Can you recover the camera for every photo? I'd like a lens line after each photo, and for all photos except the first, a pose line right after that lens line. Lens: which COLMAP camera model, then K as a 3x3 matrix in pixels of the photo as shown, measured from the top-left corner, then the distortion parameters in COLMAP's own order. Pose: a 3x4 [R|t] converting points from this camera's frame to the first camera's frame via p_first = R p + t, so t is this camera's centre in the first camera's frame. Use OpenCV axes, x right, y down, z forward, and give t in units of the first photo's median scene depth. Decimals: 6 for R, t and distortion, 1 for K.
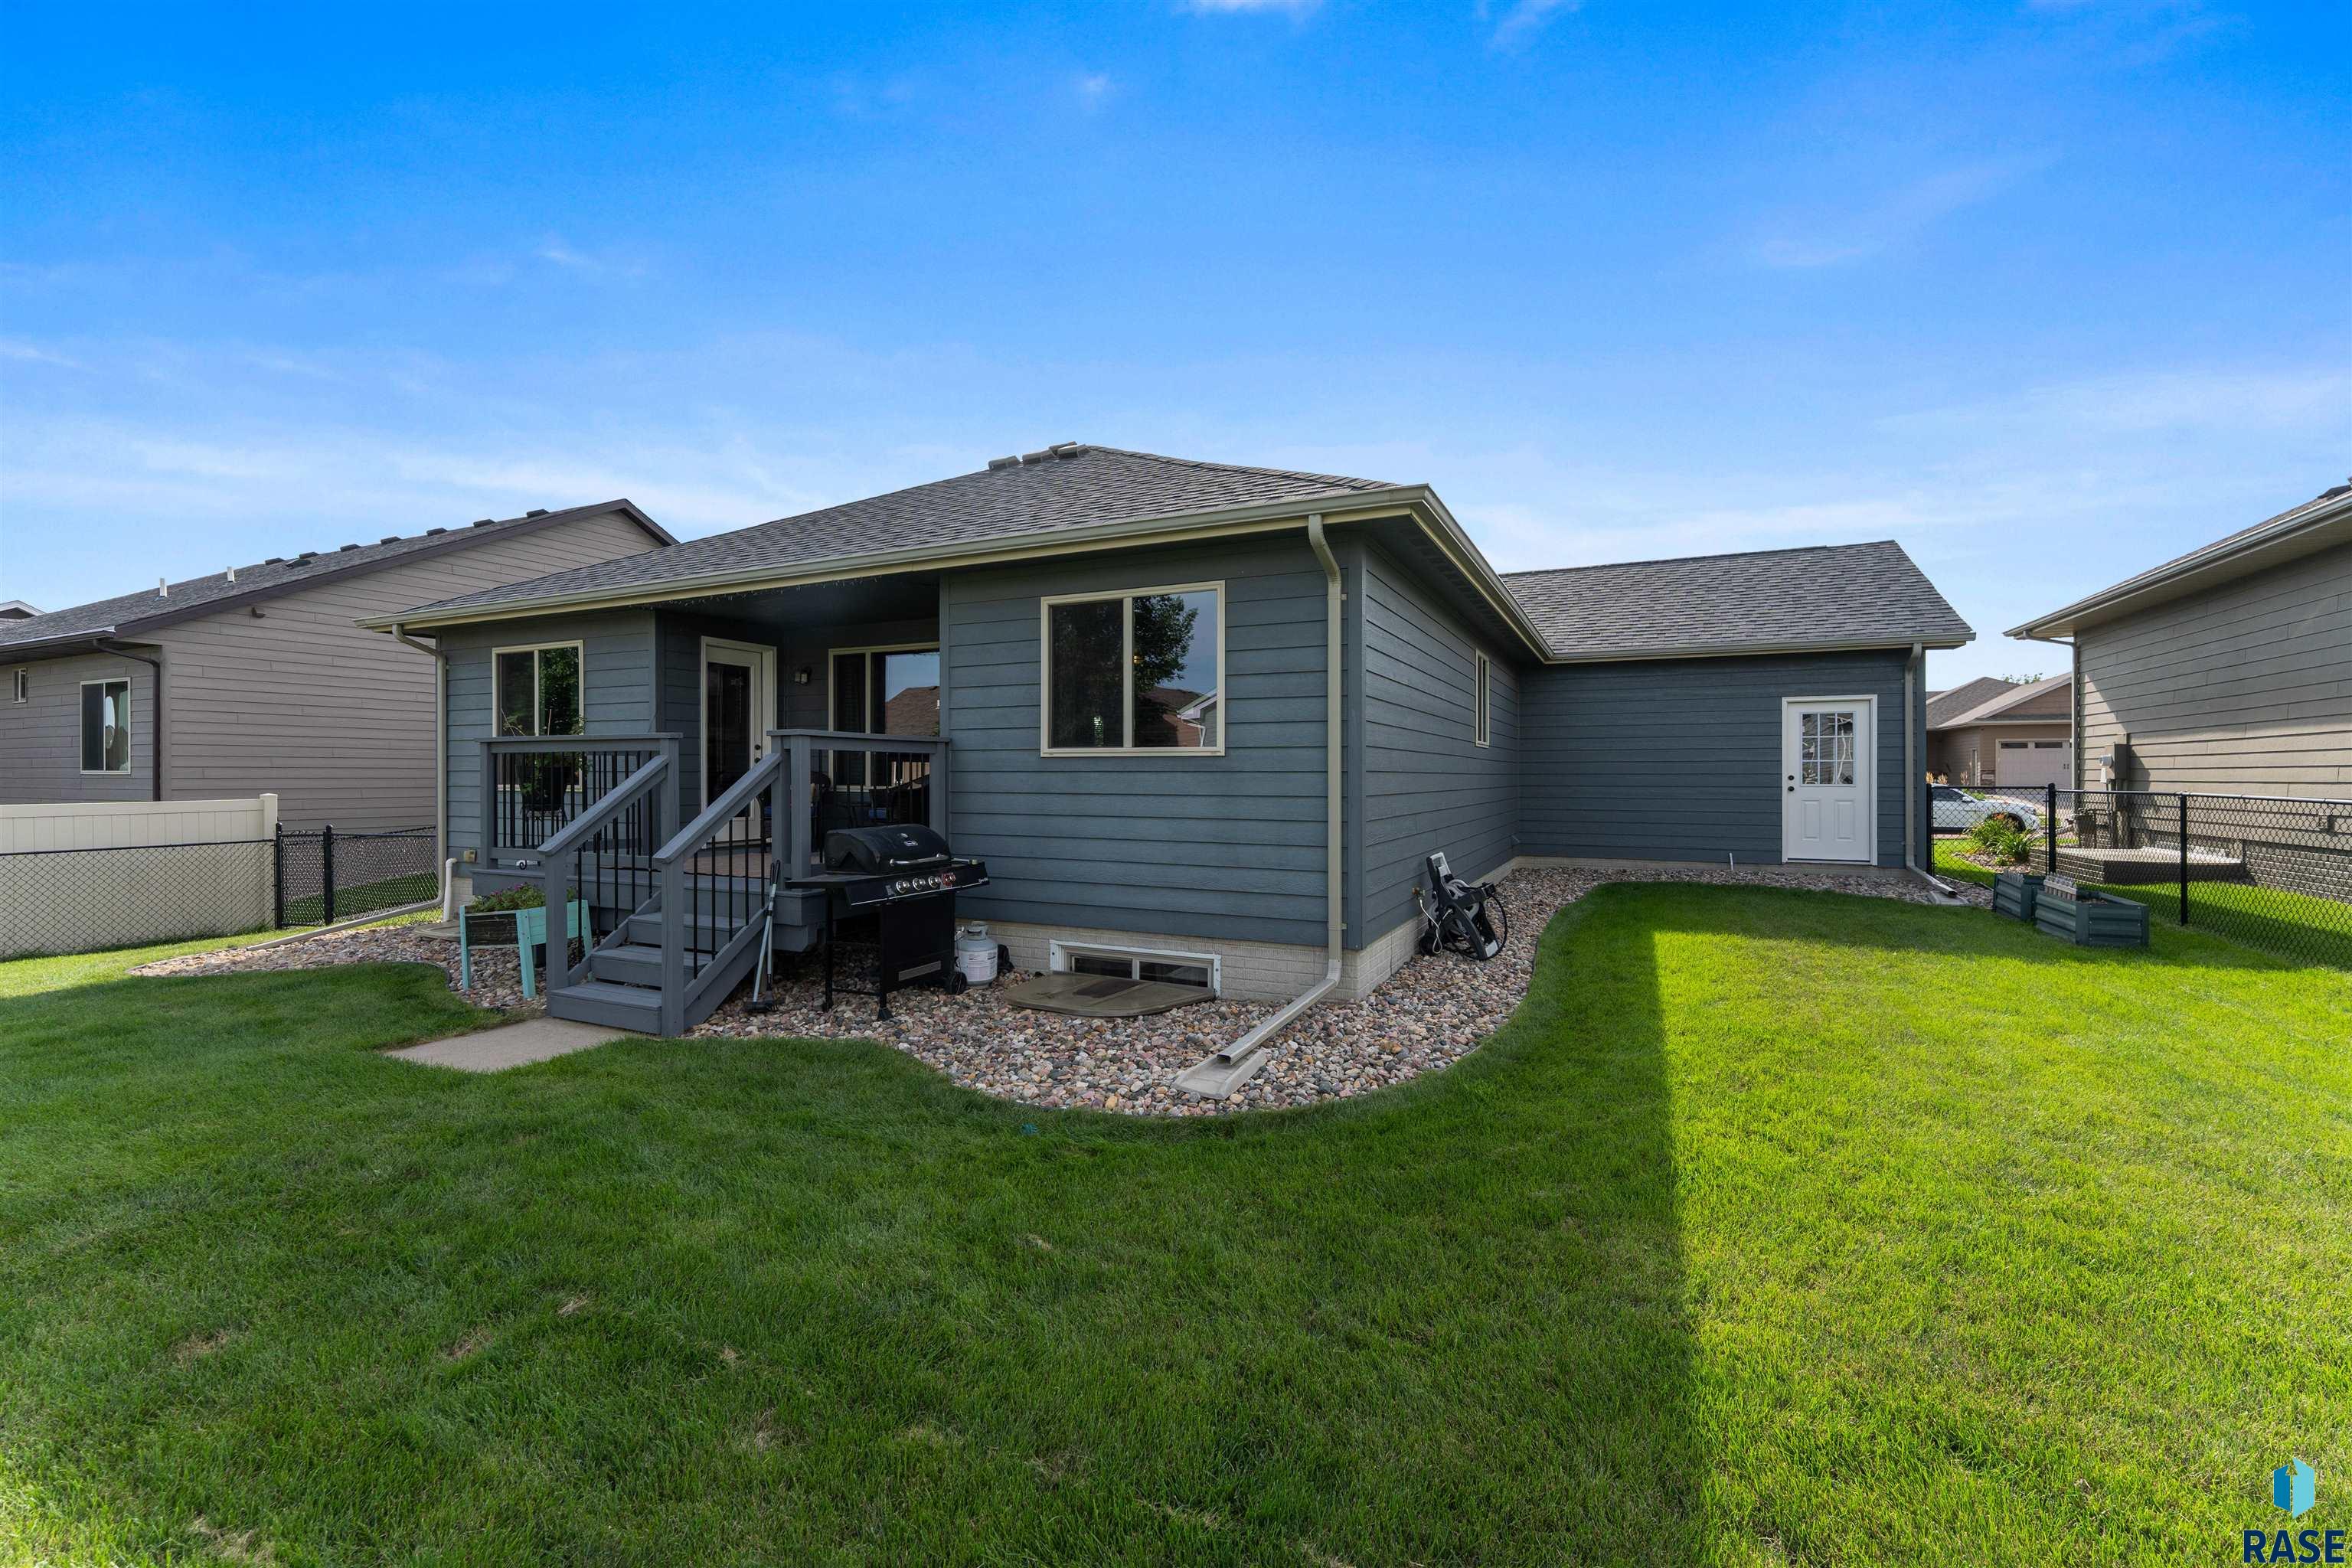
lens RADIAL K [[980.7, 0, 1178.7], [0, 980.7, 772.9], [0, 0, 1]] dist [-0.000264, 0.000246]
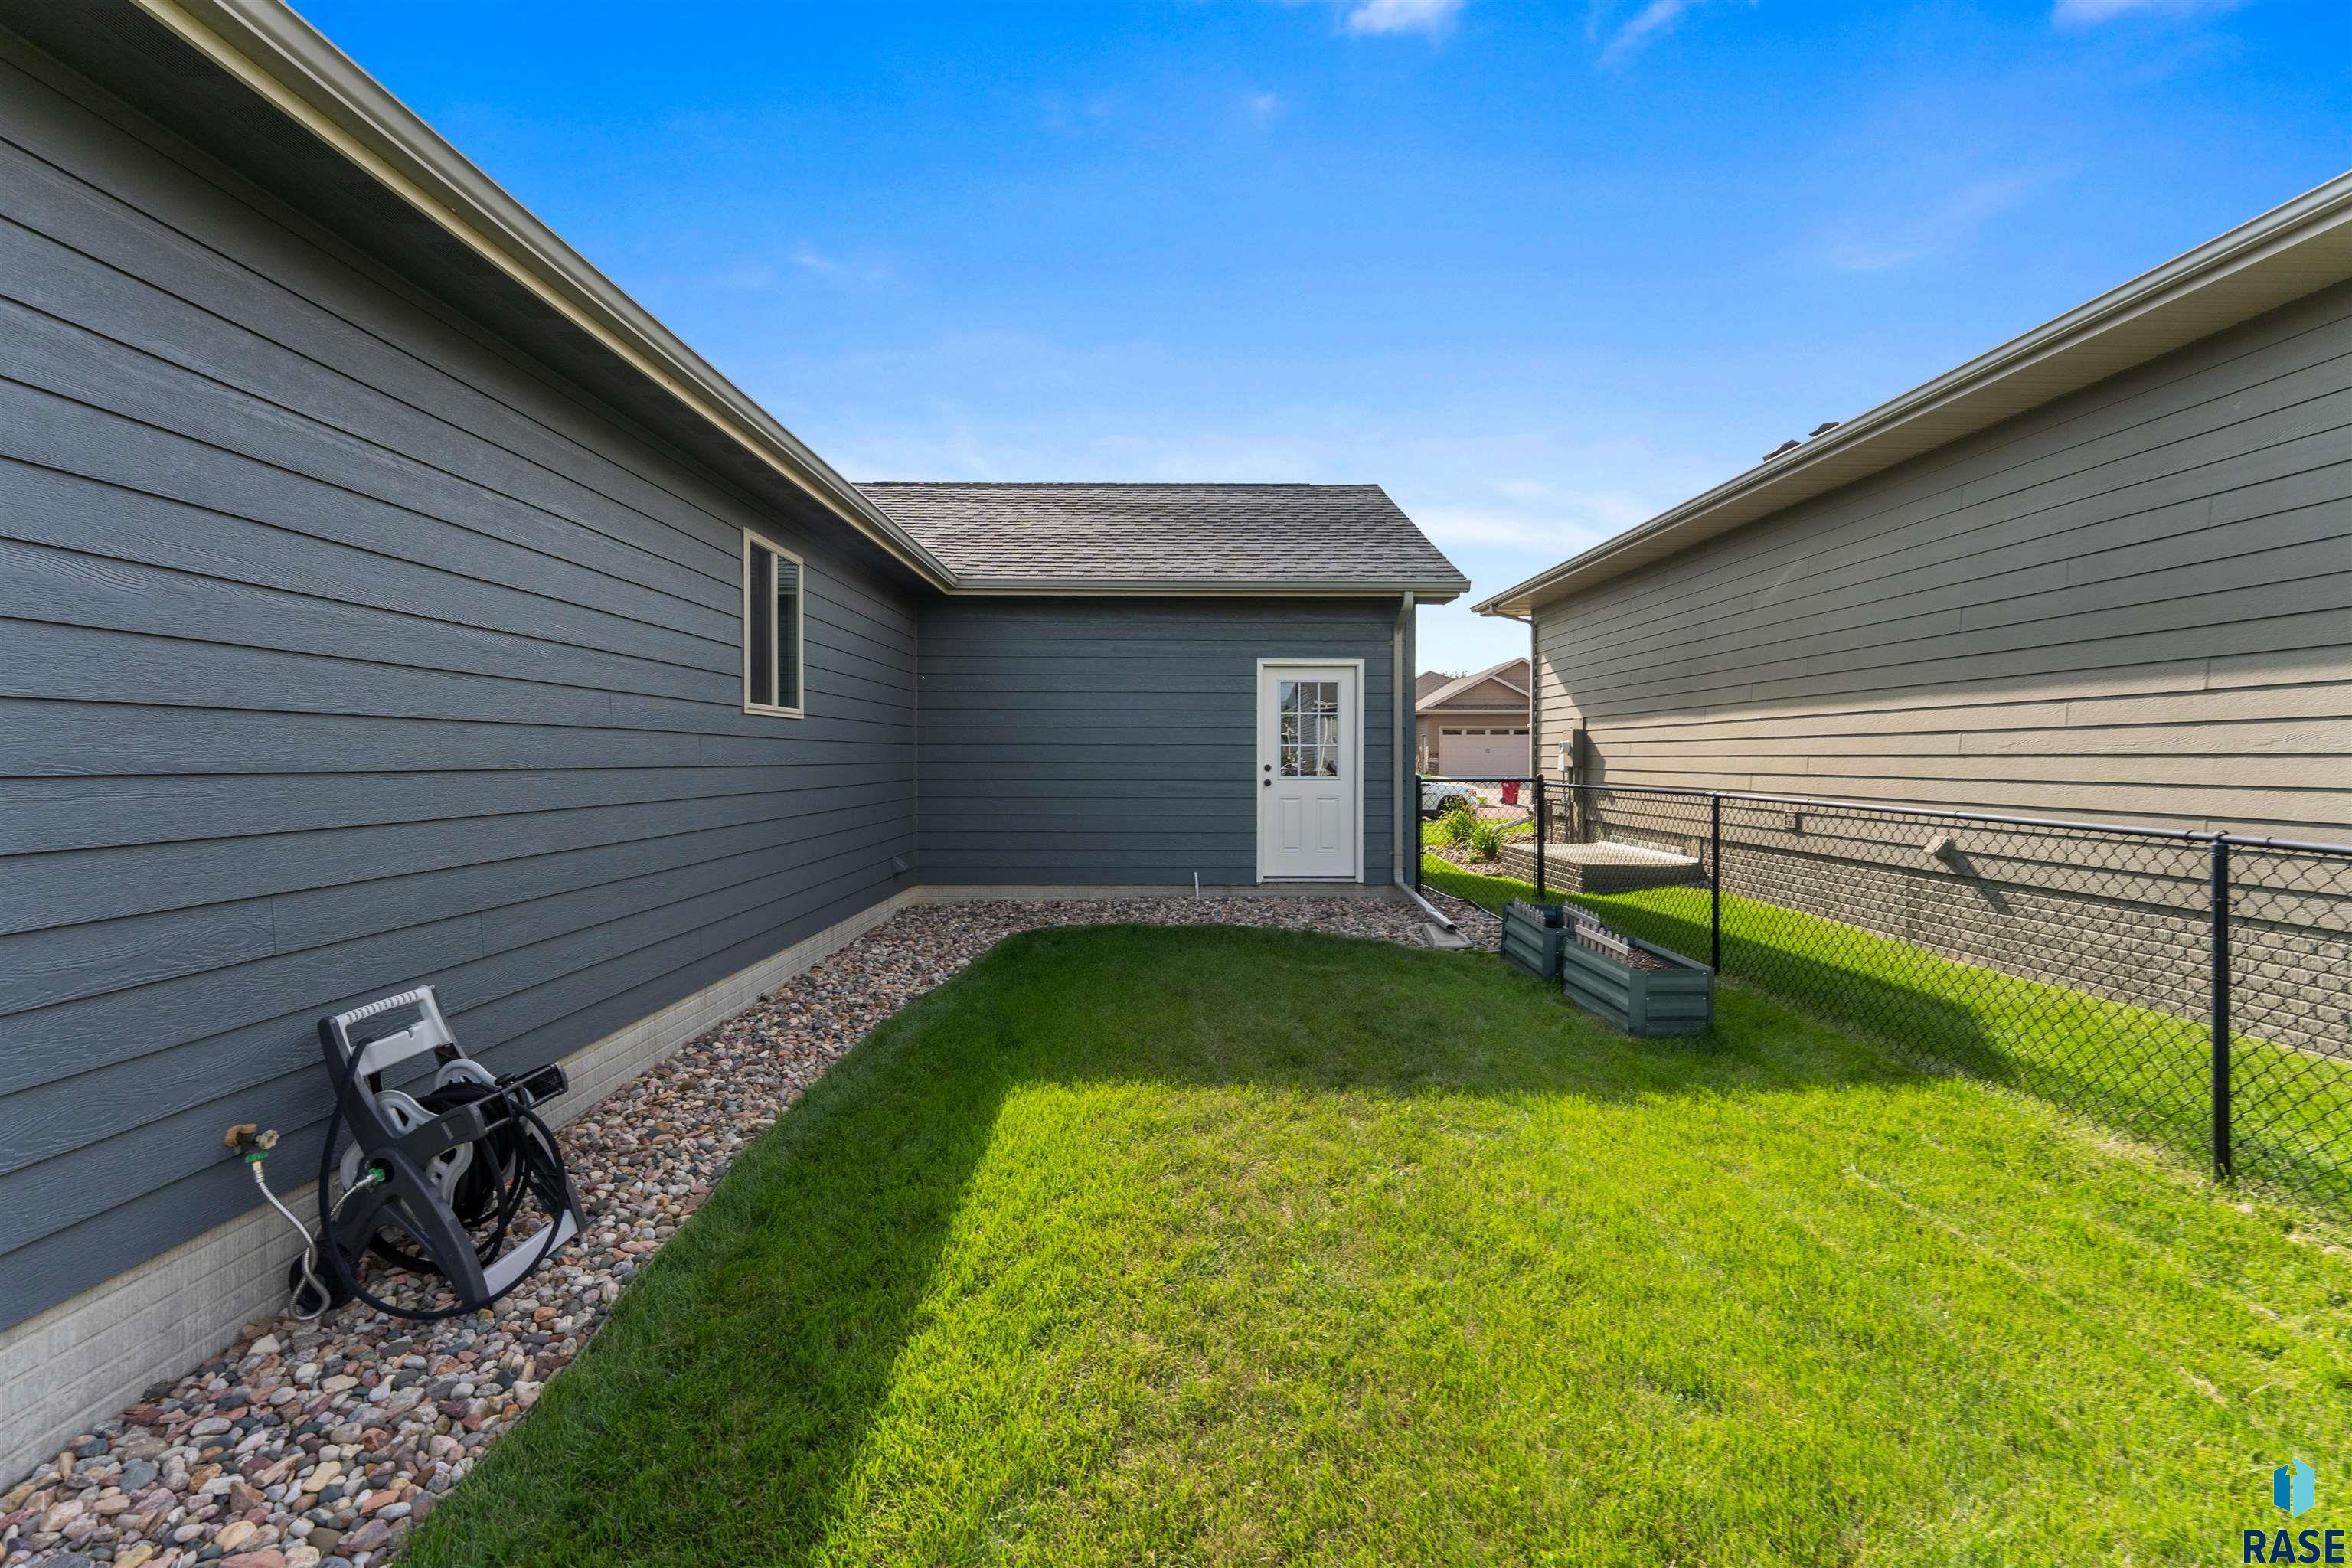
lens RADIAL K [[1013.0, 0, 1178.2], [0, 1013.0, 756.7], [0, 0, 1]] dist [-0.000825, 0.000002]
pose [[0.899255, 0.001676, 0.437422, 0.241180], [-0.002847, 0.999994, 0.002020, -0.005197], [-0.437416, -0.003062, 0.899254, 0.359486]]
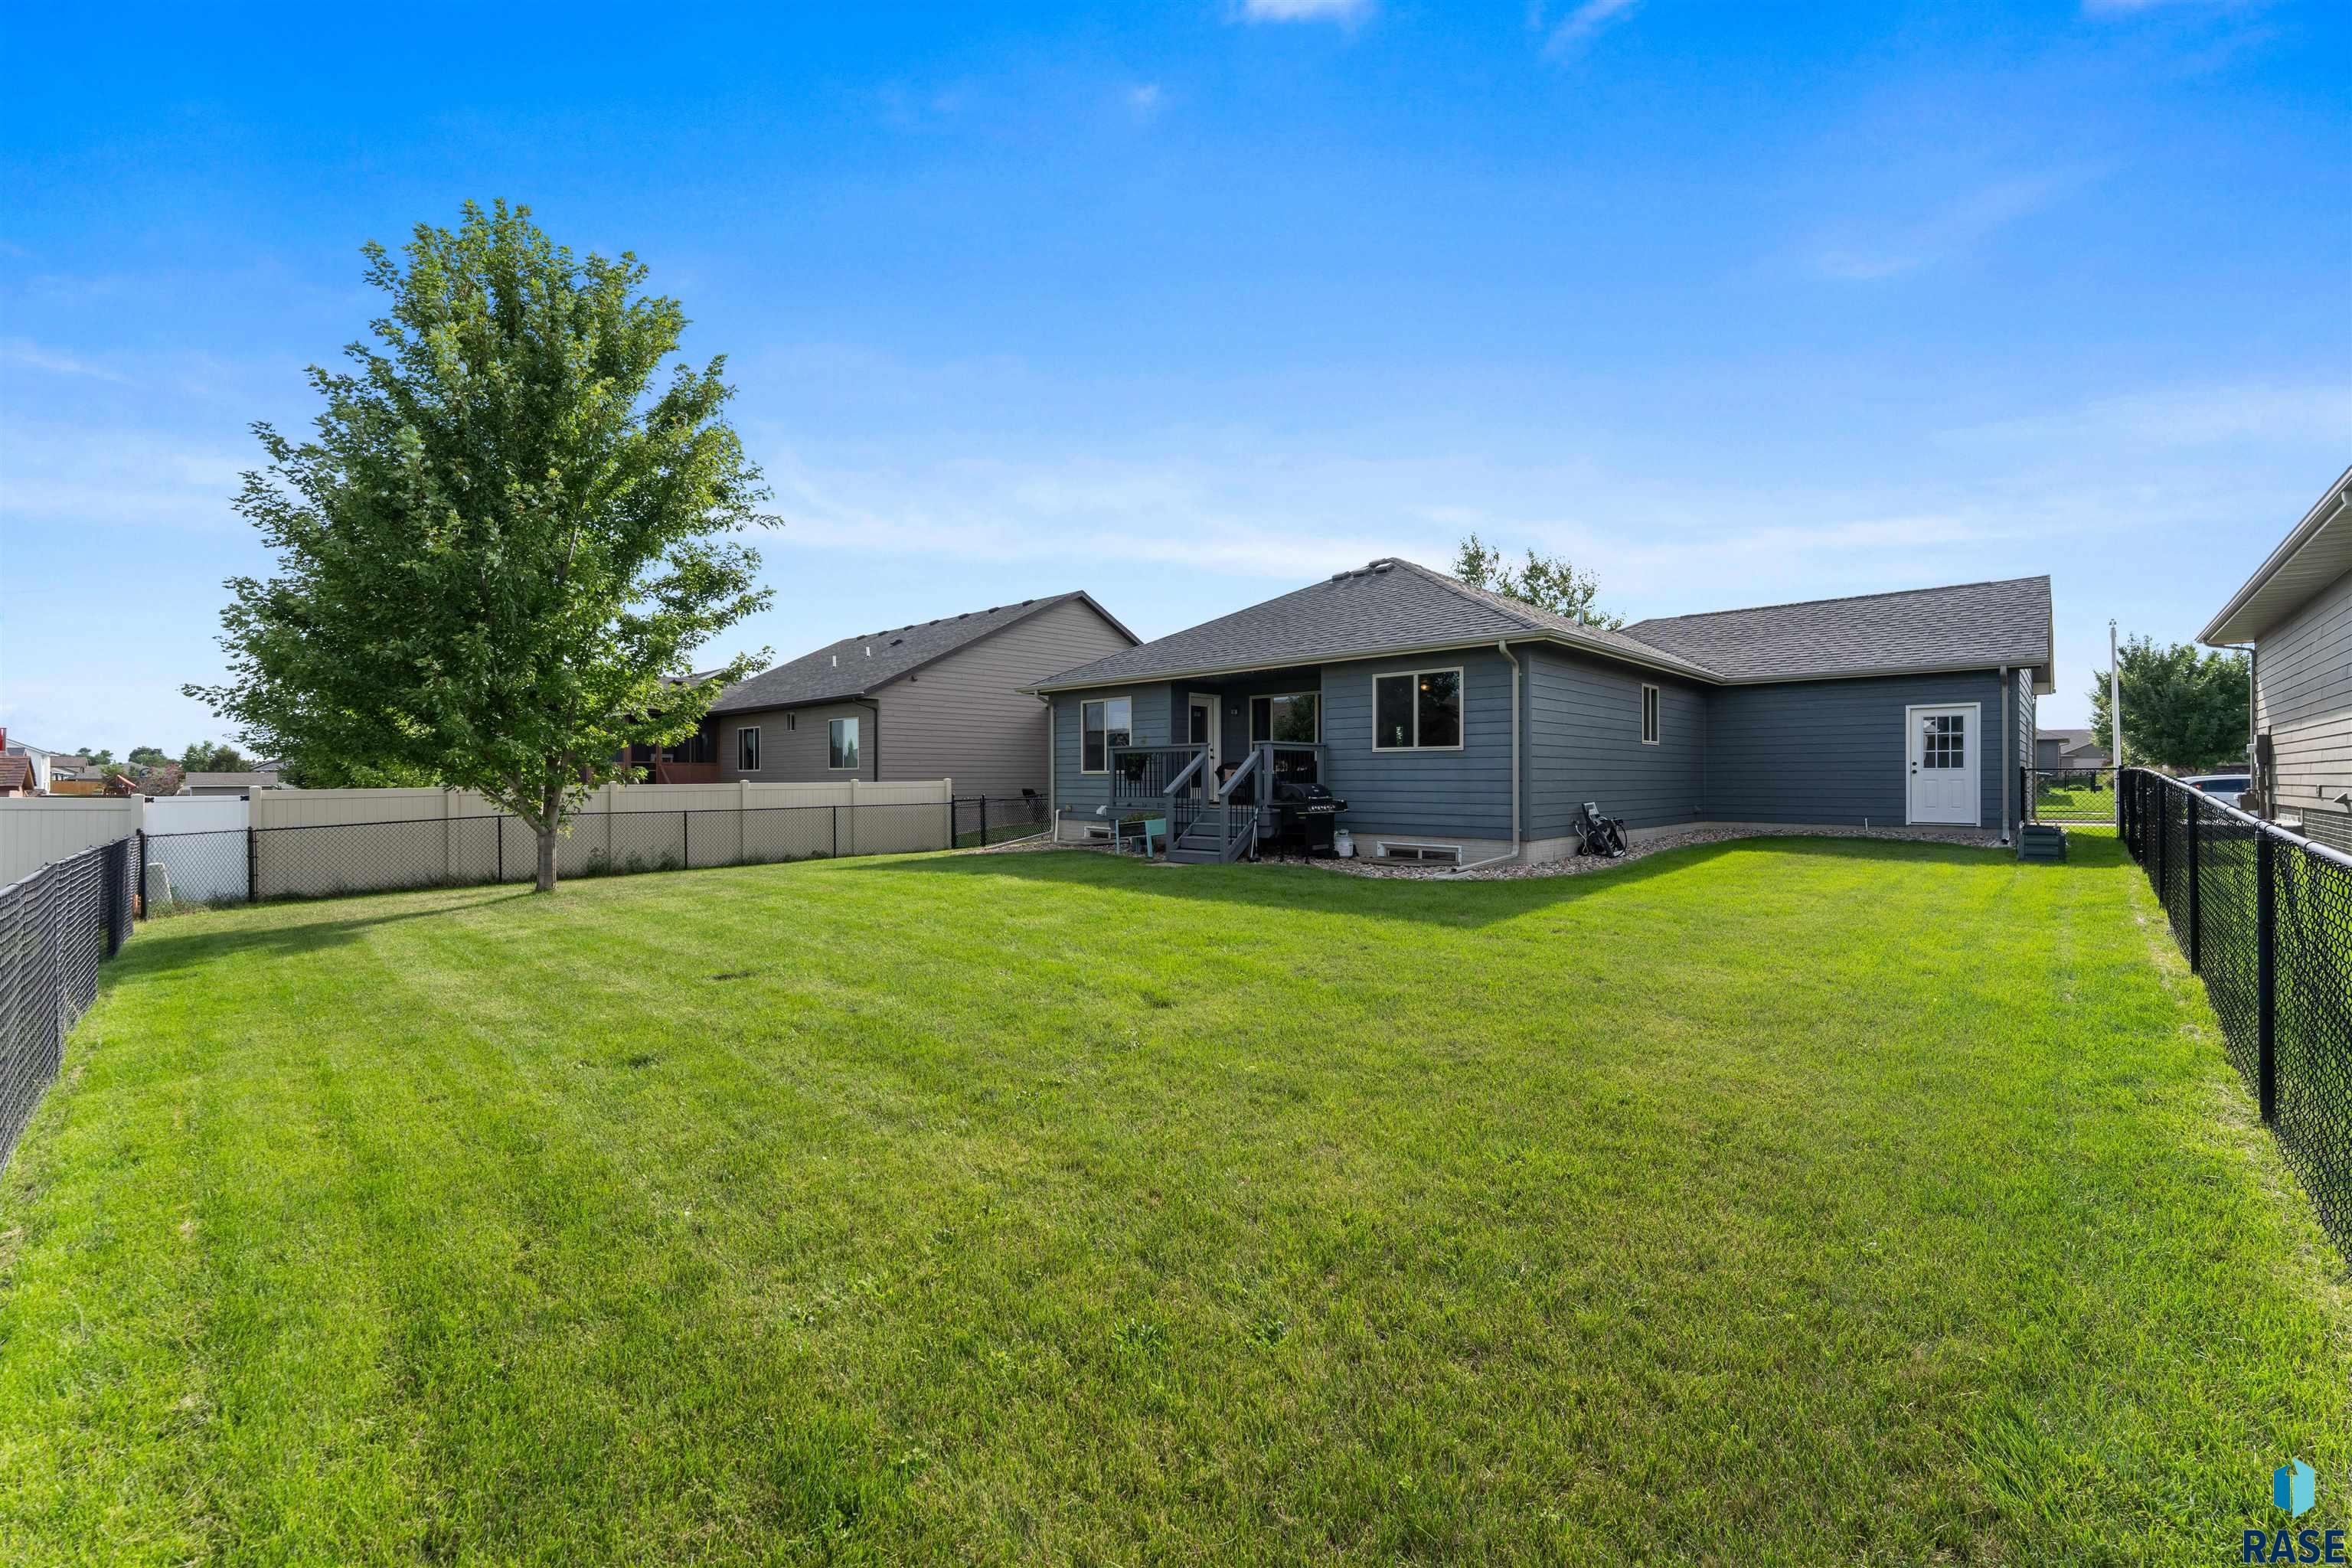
lens RADIAL K [[957.7, 0, 1176.0], [0, 957.7, 784.0], [0, 0, 1]] dist [0.000273, -0.000148]
pose [[0.952989, -0.001855, -0.303001, 0.045524], [0.004099, 0.999969, 0.006769, 0.021456], [0.302979, -0.007693, 0.952966, -0.629543]]
